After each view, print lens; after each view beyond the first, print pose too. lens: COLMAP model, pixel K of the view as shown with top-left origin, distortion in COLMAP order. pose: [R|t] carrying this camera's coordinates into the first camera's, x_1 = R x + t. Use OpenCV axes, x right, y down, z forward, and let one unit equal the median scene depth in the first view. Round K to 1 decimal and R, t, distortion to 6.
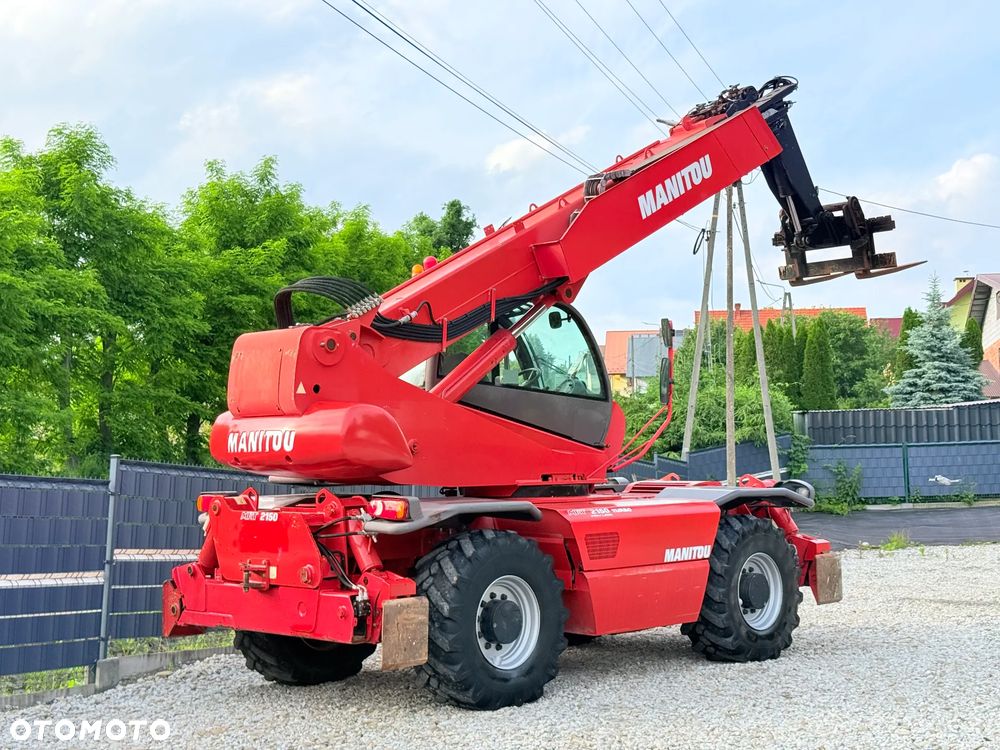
lens RADIAL K [[1425.6, 0, 500.0], [0, 1425.6, 375.0], [0, 0, 1]] dist [0.162379, -0.003840]
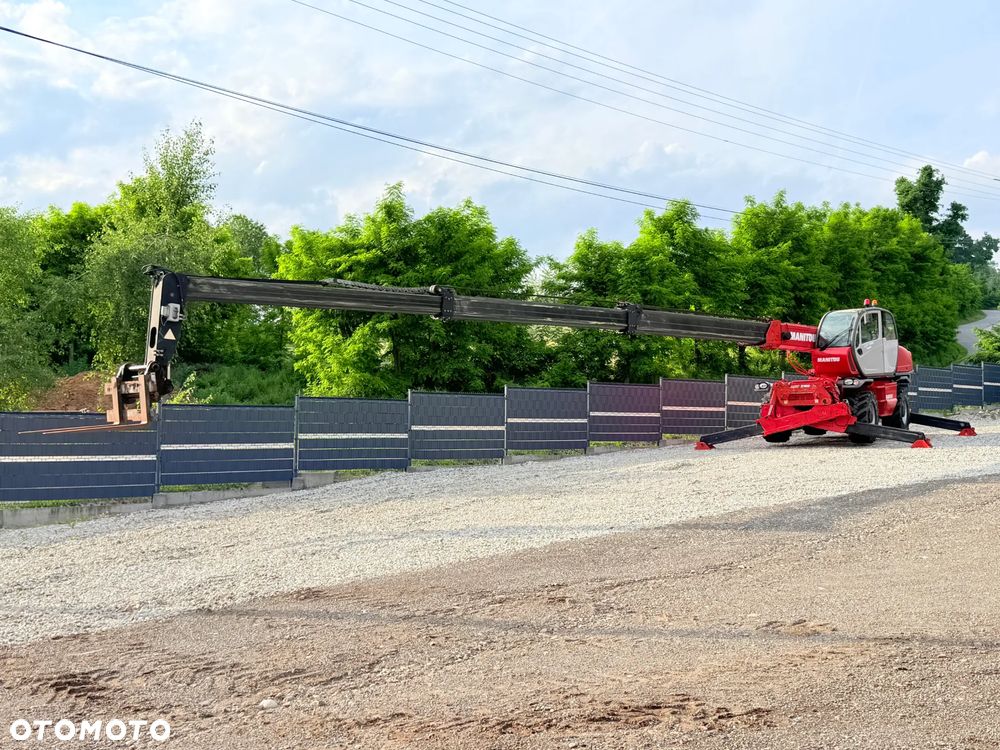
lens RADIAL K [[1096.1, 0, 497.6], [0, 1096.1, 386.9], [0, 0, 1]] dist [0.106922, -0.024312]
pose [[0.911065, -0.015425, -0.411975, 0.090543], [0.051156, 0.995806, 0.075845, -0.040385], [0.409077, -0.090175, 0.908033, -0.457207]]
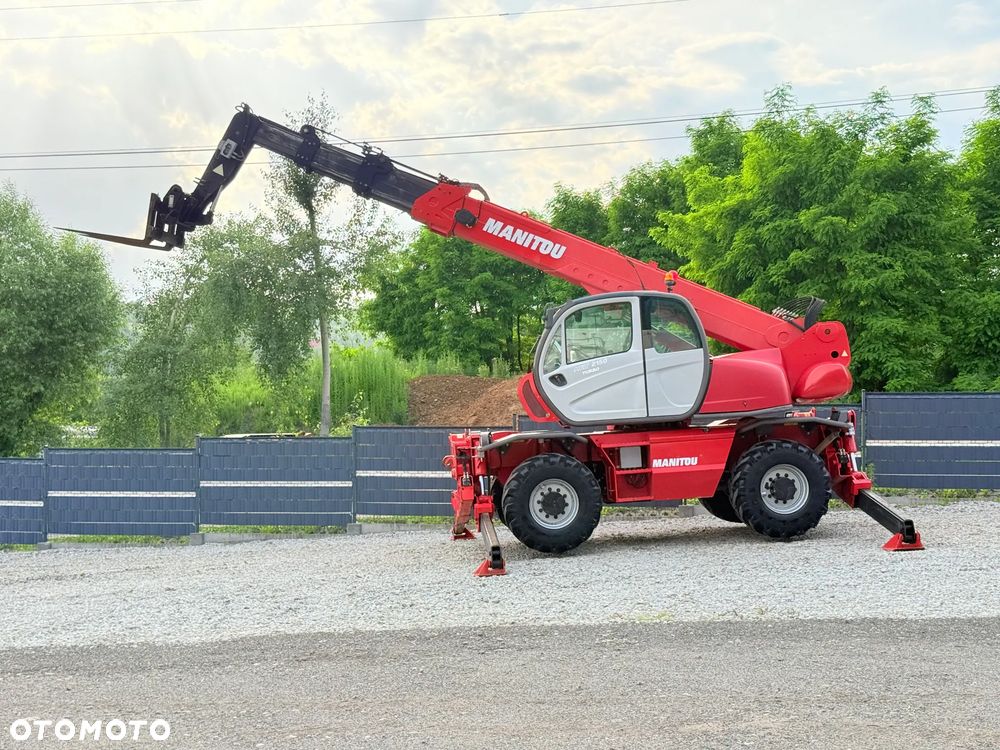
lens RADIAL K [[1327.9, 0, 500.0], [0, 1327.9, 375.0], [0, 0, 1]] dist [0.133190, -0.038872]
pose [[0.256764, -0.018554, -0.966296, 0.410325], [0.129288, 0.991489, 0.015317, -0.011294], [0.957788, -0.128863, 0.256977, 0.093419]]
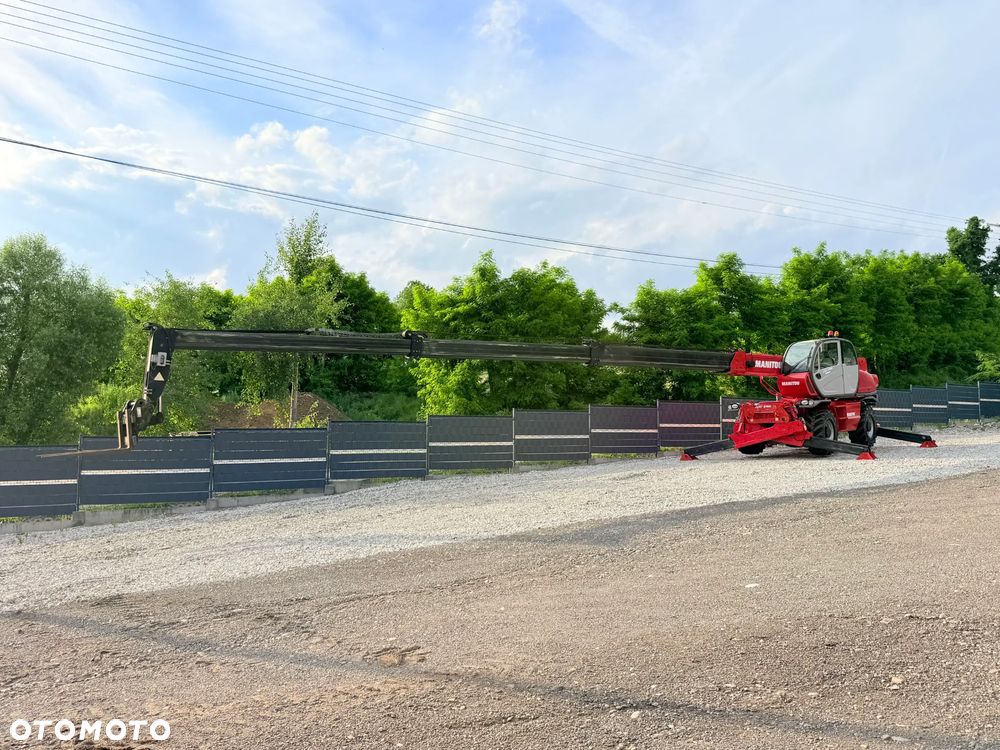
lens RADIAL K [[834.8, 0, 489.9], [0, 834.8, 376.1], [0, 0, 1]] dist [0.113066, -0.190971]
pose [[0.823560, -0.047338, -0.565251, 0.157411], [0.077513, 0.996555, 0.029478, -0.035256], [0.561909, -0.068091, 0.824392, -0.380362]]
